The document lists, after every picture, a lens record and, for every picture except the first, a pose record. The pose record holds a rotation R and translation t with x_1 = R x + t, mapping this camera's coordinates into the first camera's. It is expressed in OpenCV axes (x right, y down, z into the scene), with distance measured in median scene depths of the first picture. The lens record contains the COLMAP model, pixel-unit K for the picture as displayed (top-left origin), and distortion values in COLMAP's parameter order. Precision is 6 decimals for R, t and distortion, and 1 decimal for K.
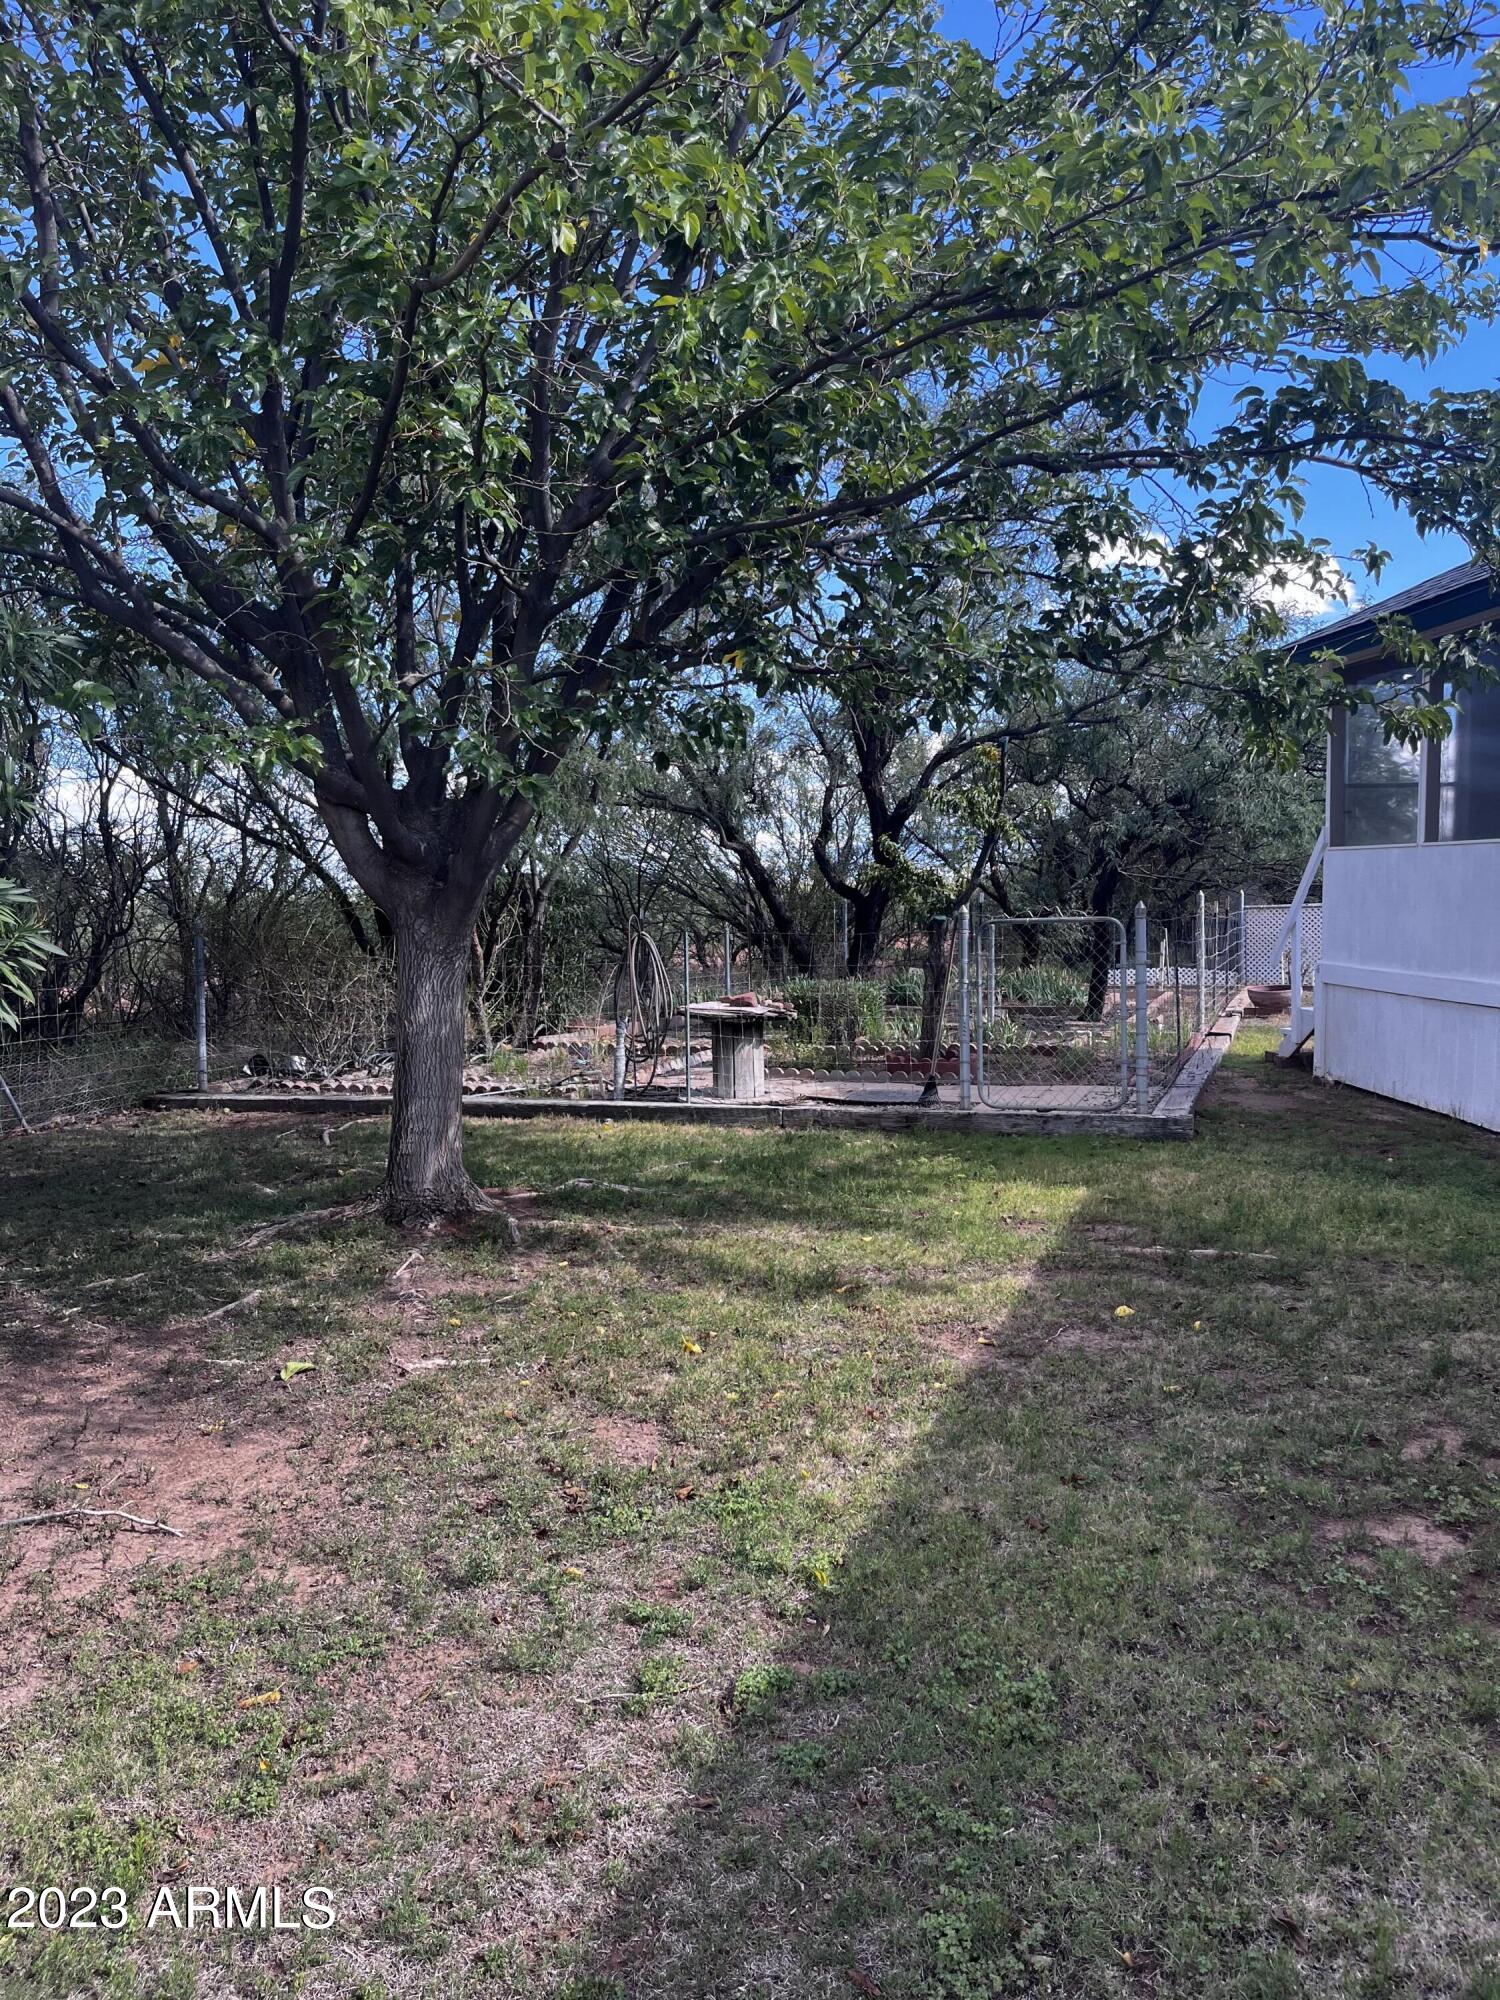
lens RADIAL K [[1527.9, 0, 745.6], [0, 1527.9, 988.1], [0, 0, 1]] dist [0.058620, -0.091136]
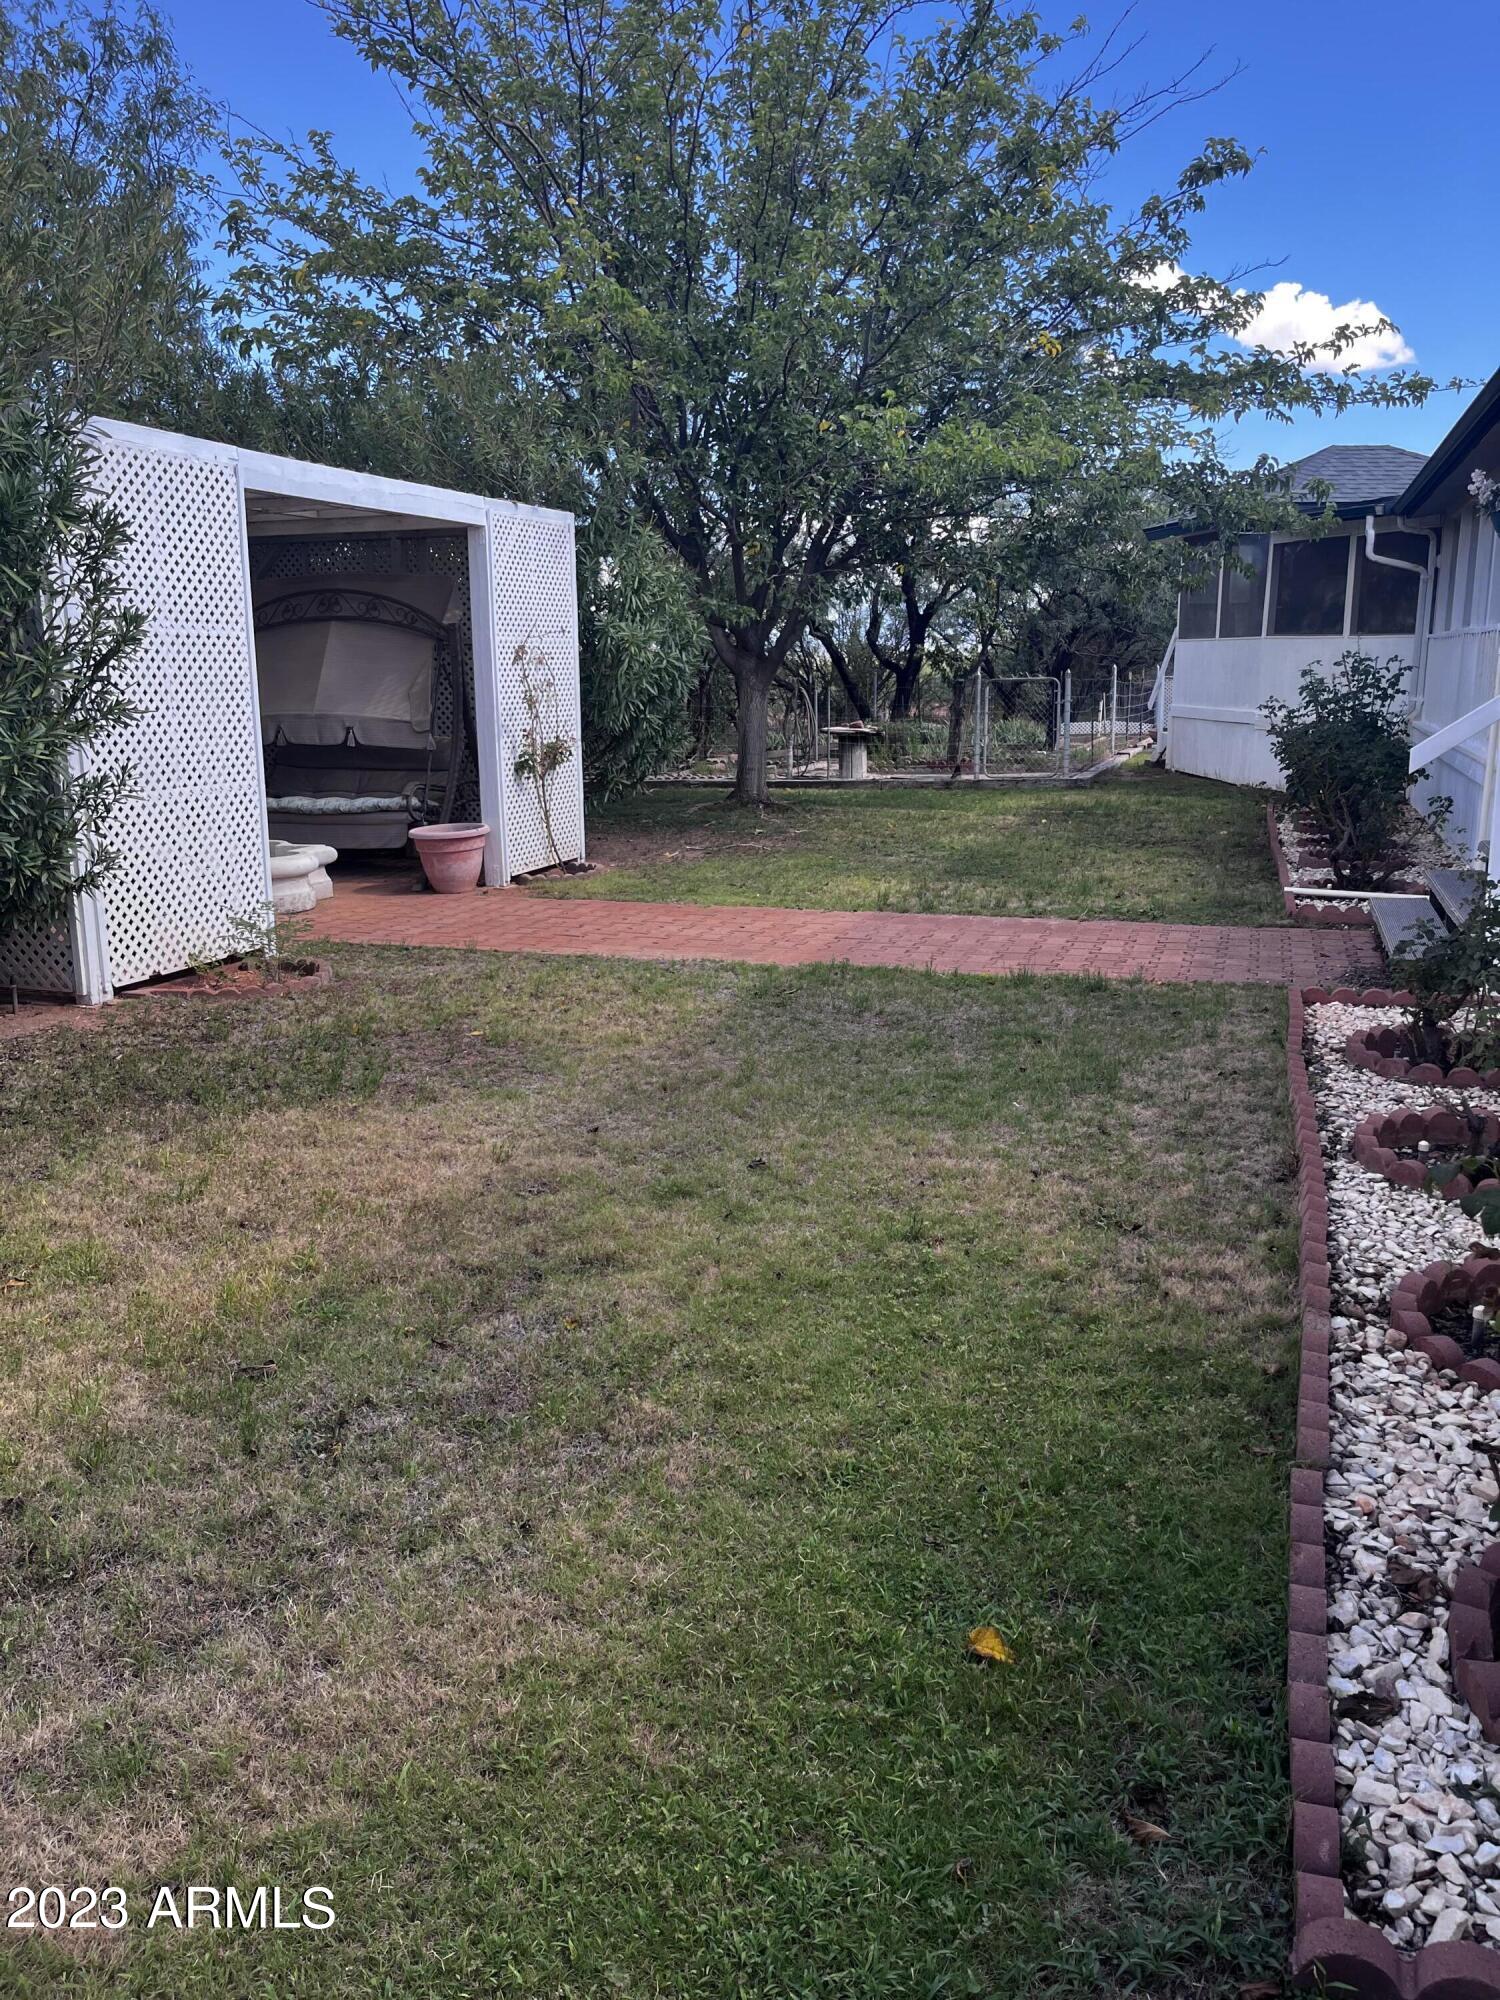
lens RADIAL K [[1527.9, 0, 745.6], [0, 1527.9, 988.1], [0, 0, 1]] dist [0.058620, -0.091136]
pose [[0.999790, -0.001811, 0.020419, -0.137835], [-0.001108, 0.989863, 0.142019, 0.047690], [-0.020469, -0.142012, 0.989653, -0.690625]]
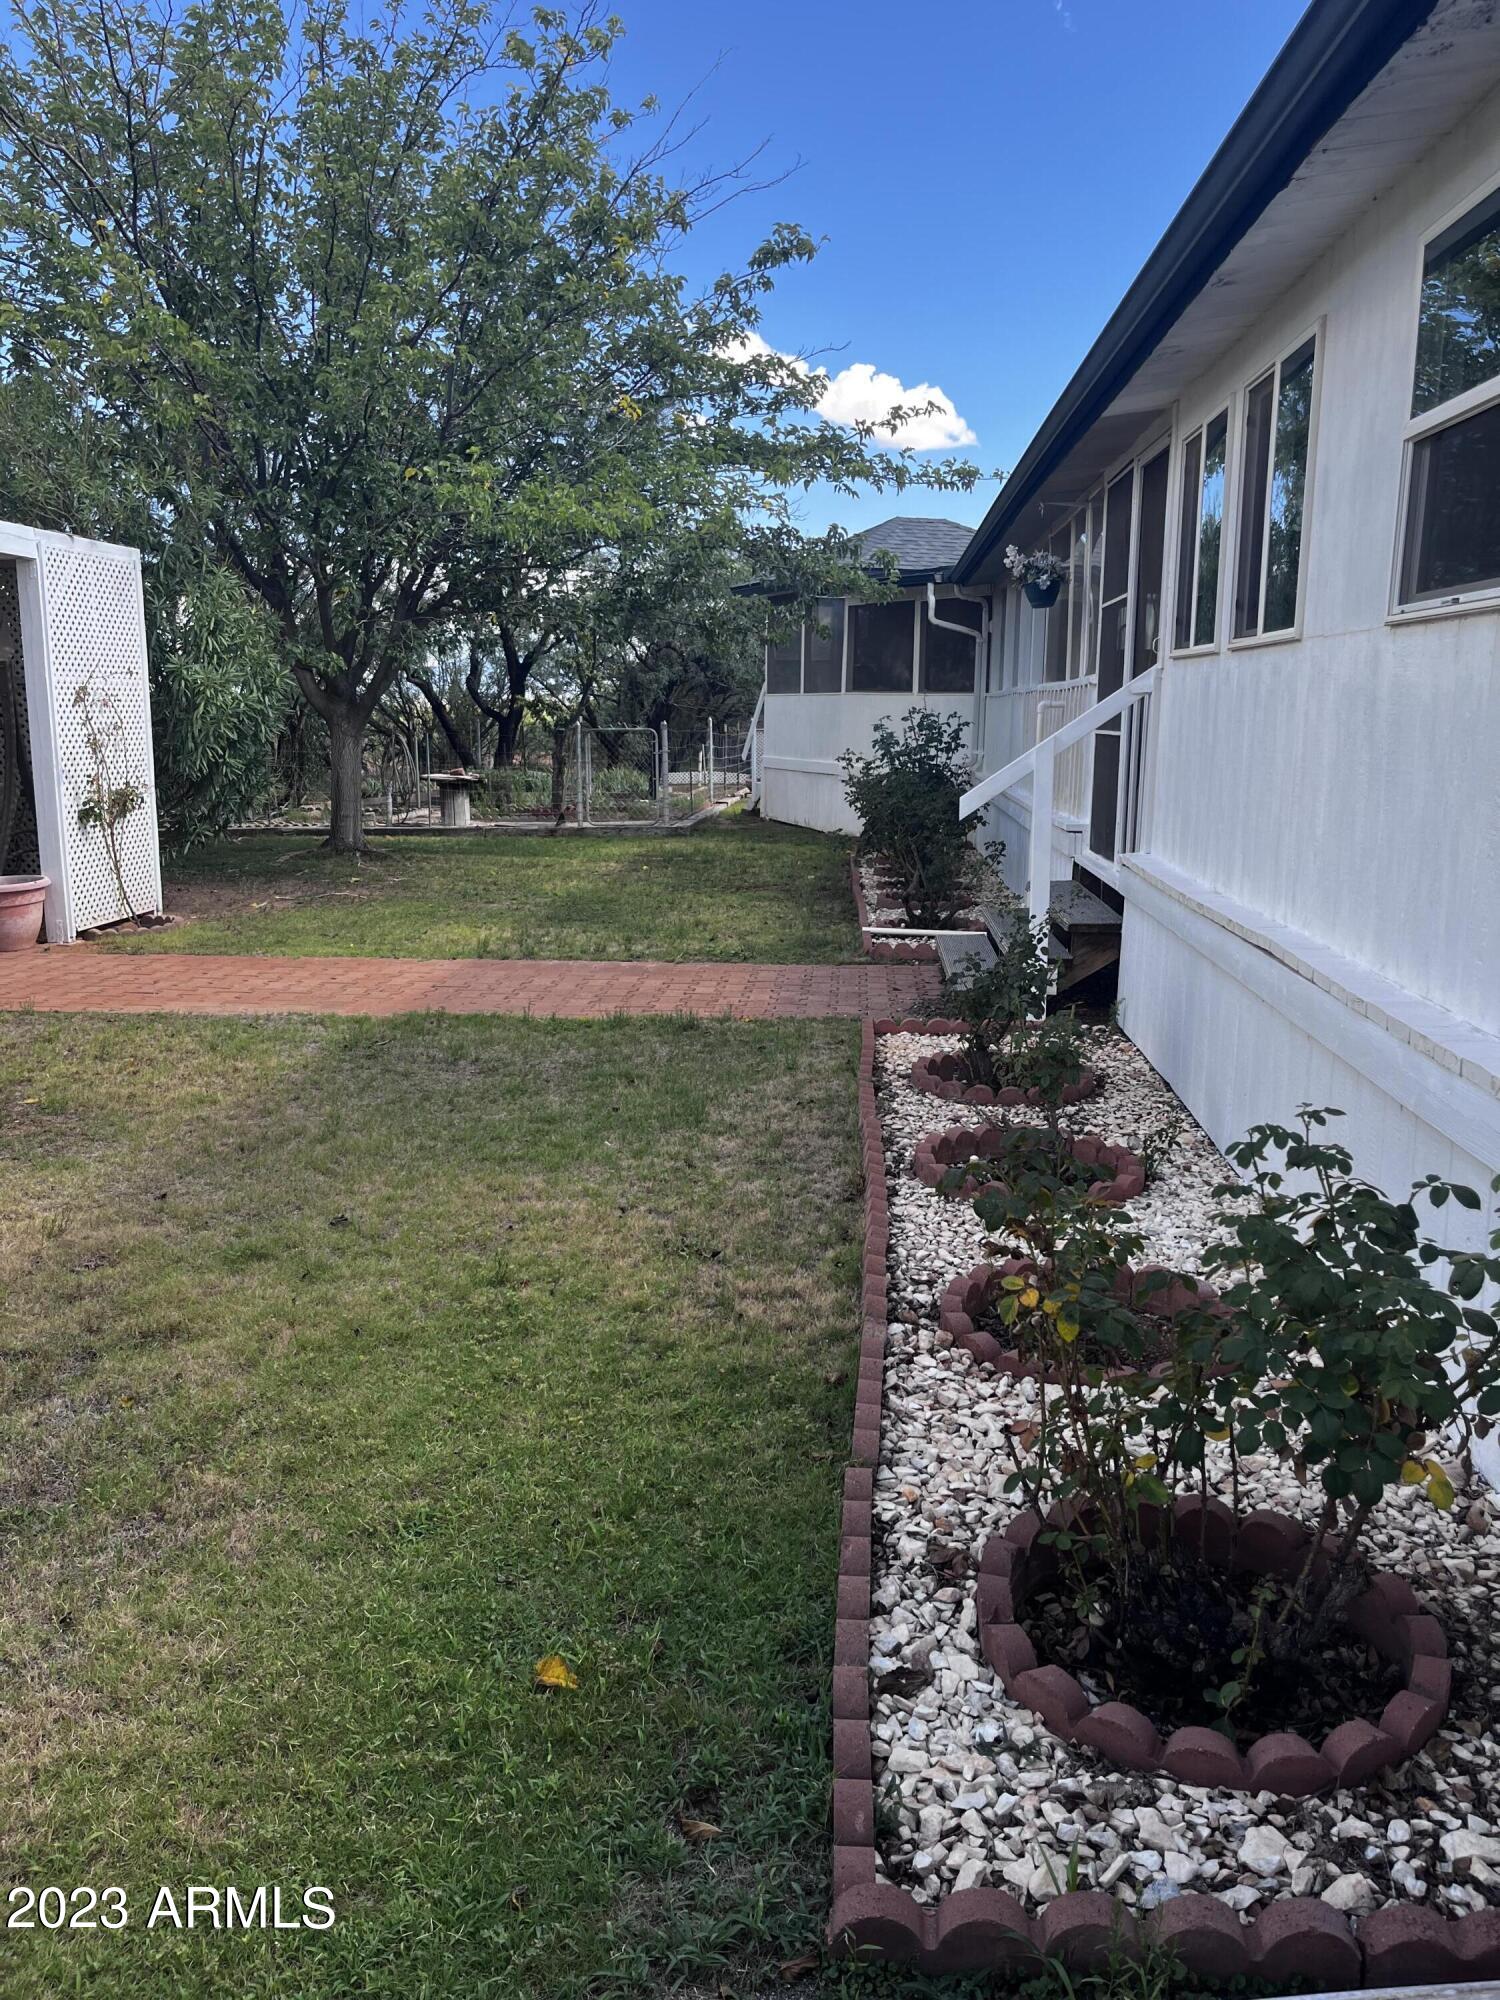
lens RADIAL K [[1527.9, 0, 745.6], [0, 1527.9, 988.1], [0, 0, 1]] dist [0.058620, -0.091136]
pose [[0.963490, -0.031745, 0.265855, -0.131520], [0.001957, 0.993755, 0.111569, 0.047894], [-0.267737, -0.106975, 0.957535, -0.695312]]
